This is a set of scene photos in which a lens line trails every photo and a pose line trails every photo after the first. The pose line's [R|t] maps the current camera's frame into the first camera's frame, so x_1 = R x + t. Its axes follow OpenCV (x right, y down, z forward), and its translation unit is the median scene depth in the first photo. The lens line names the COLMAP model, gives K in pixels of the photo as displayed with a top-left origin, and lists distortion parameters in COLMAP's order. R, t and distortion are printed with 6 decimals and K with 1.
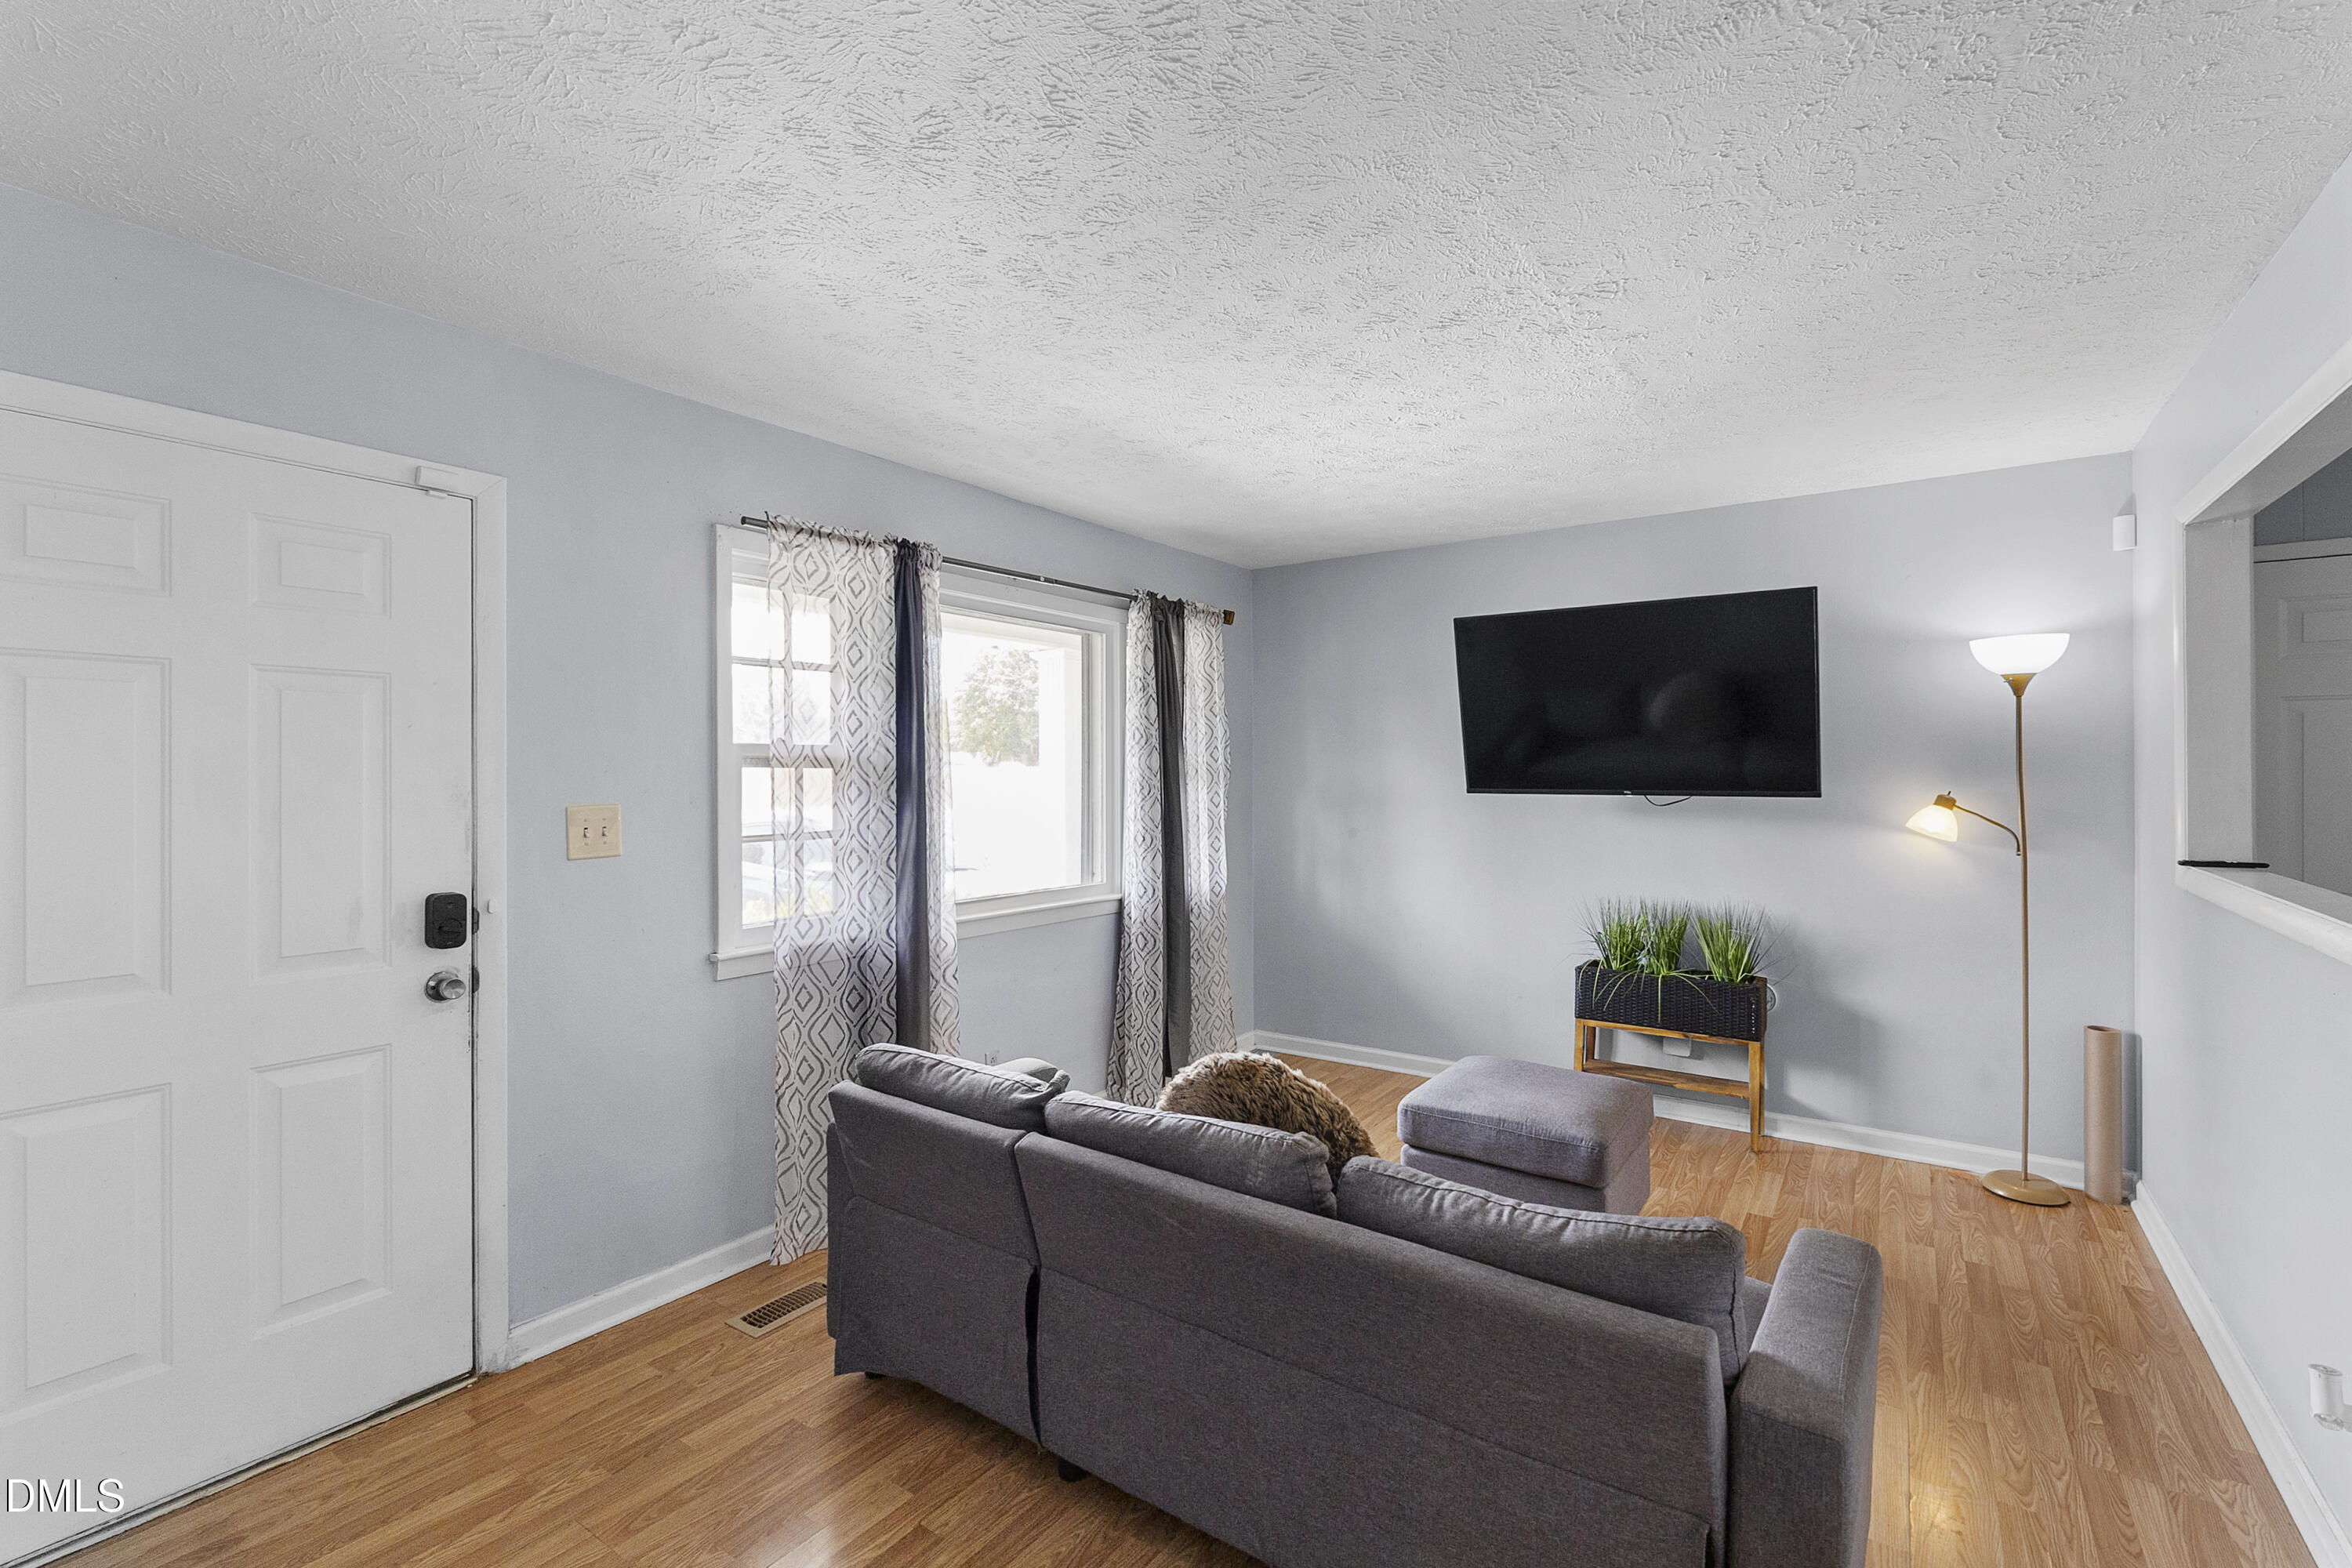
lens RADIAL K [[1042.5, 0, 1175.6], [0, 1042.5, 794.4], [0, 0, 1]] dist [-0.001316, 0.000352]
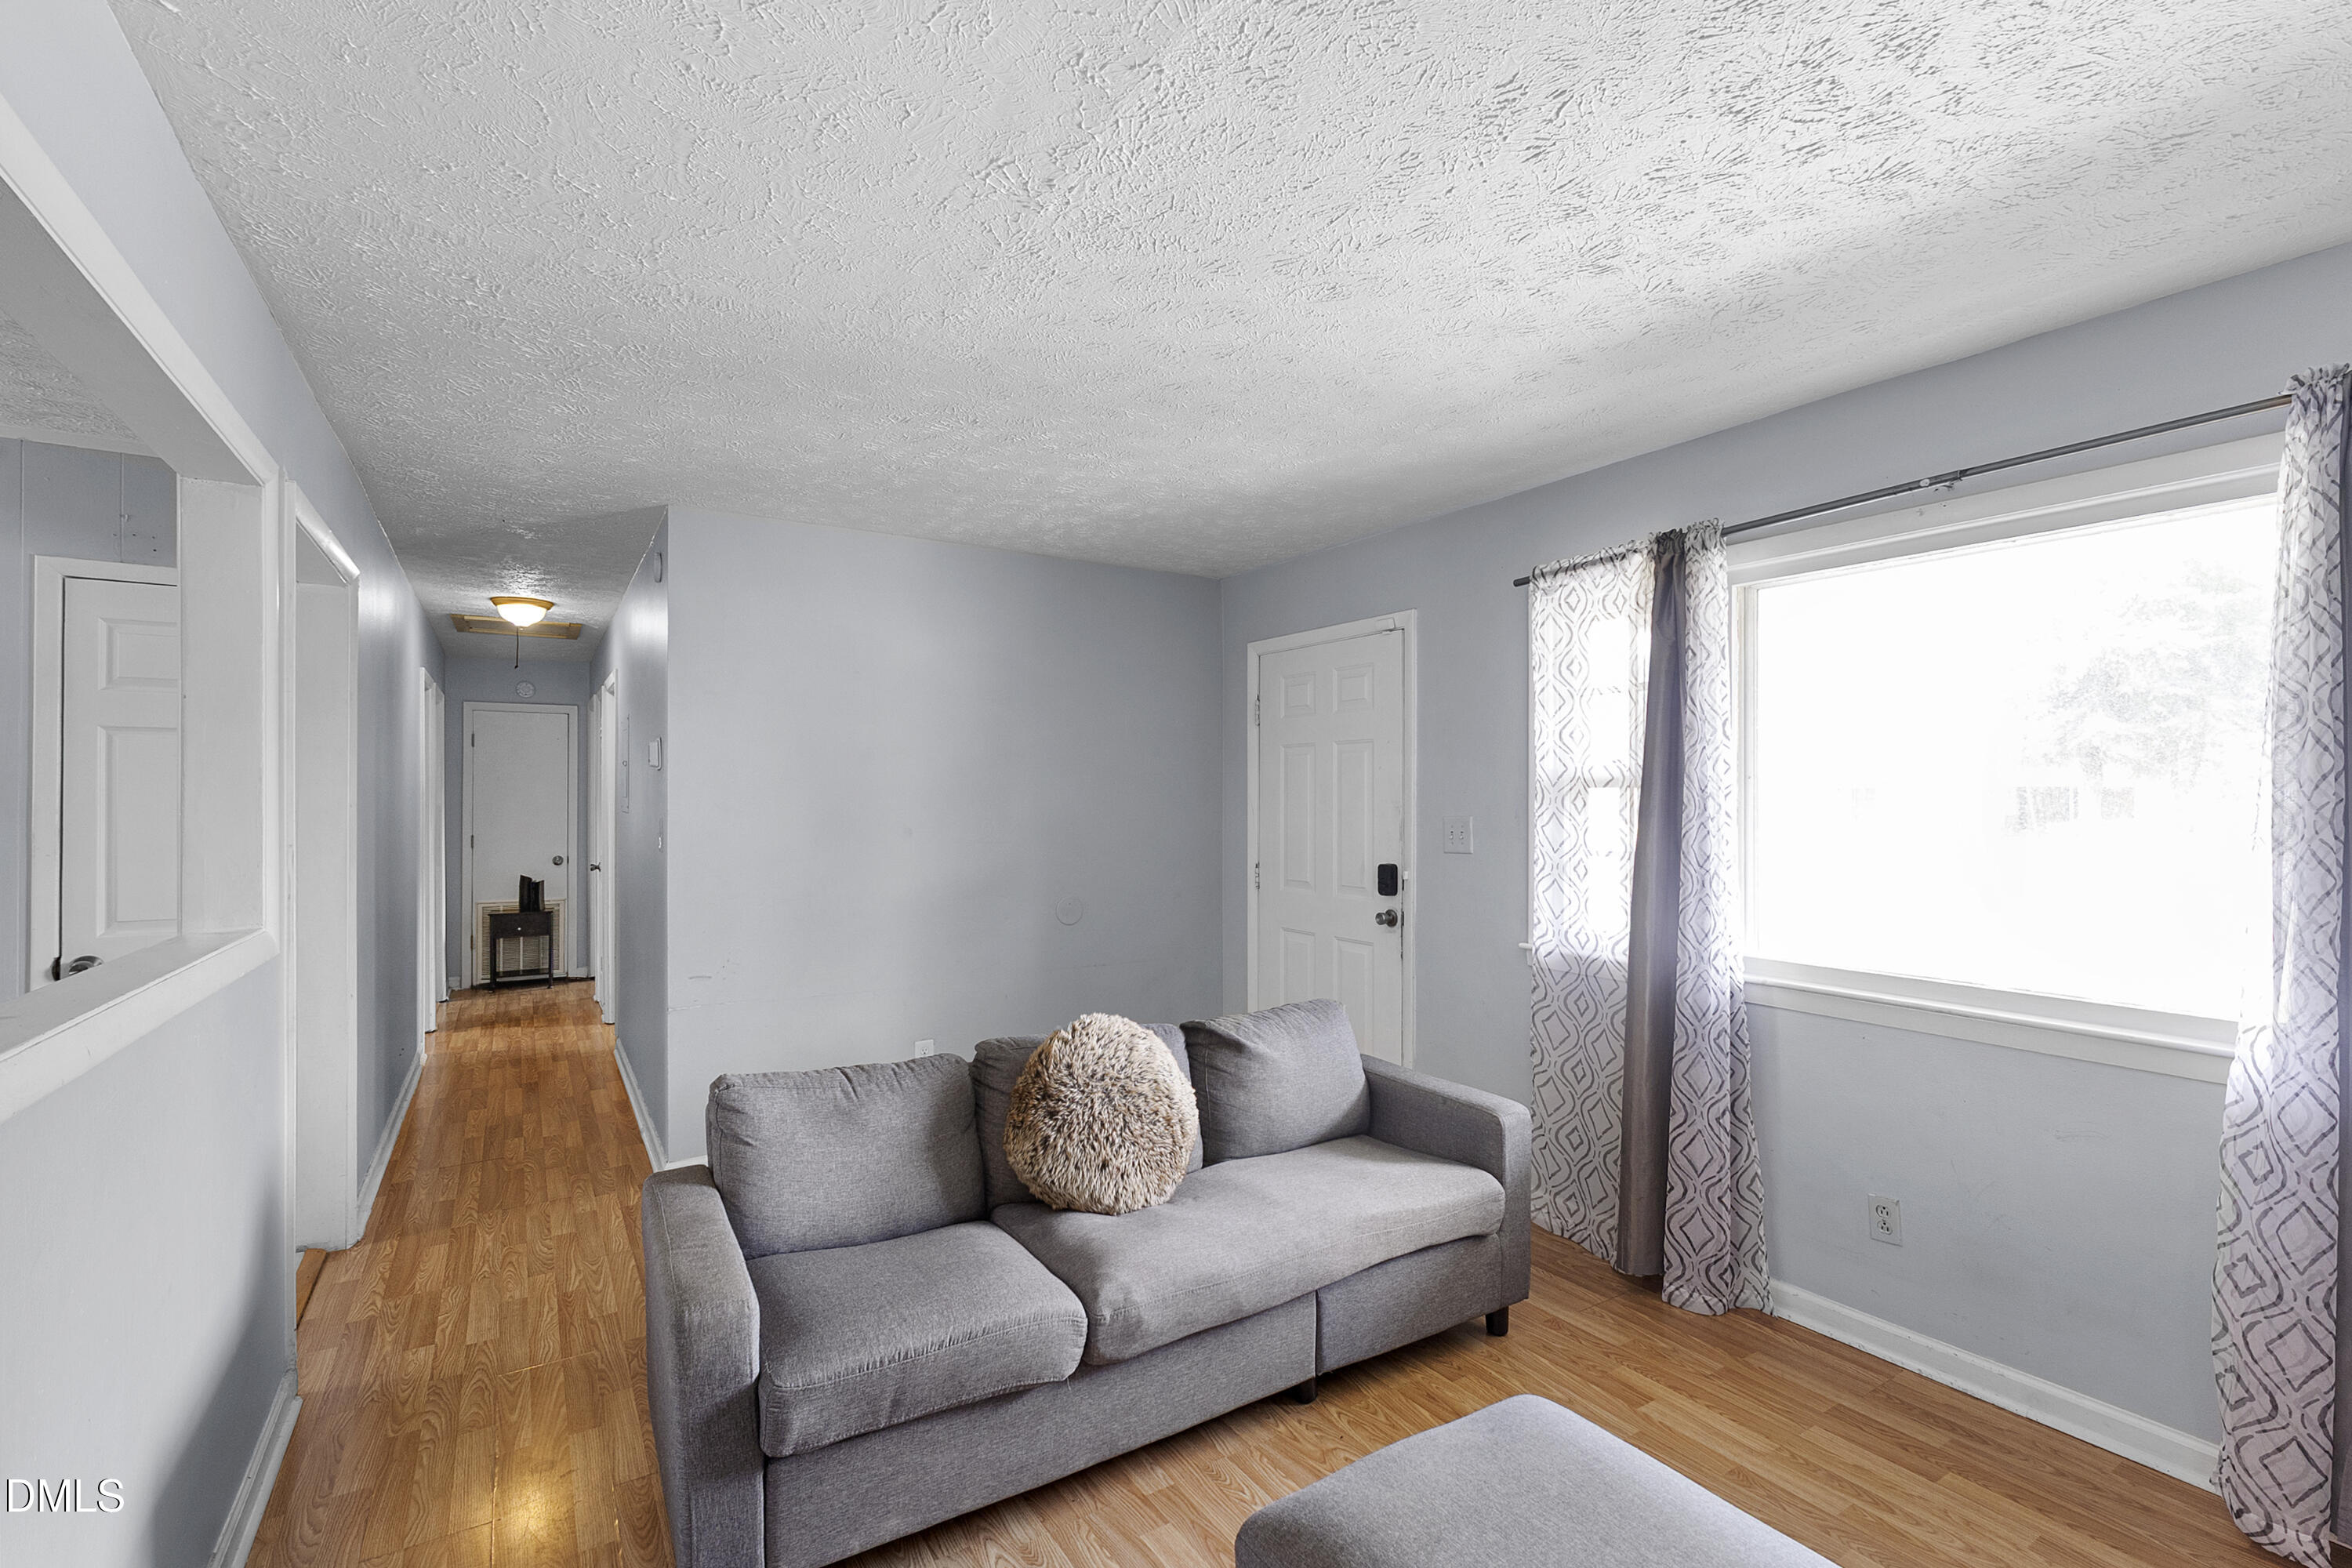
lens RADIAL K [[1056.7, 0, 1182.0], [0, 1056.7, 784.4], [0, 0, 1]] dist [-0.002176, -0.000596]
pose [[-0.396314, 0.012912, -0.918024, 0.974505], [0.008183, 0.999911, 0.010531, -0.054595], [0.918079, -0.003339, -0.396384, 1.290137]]
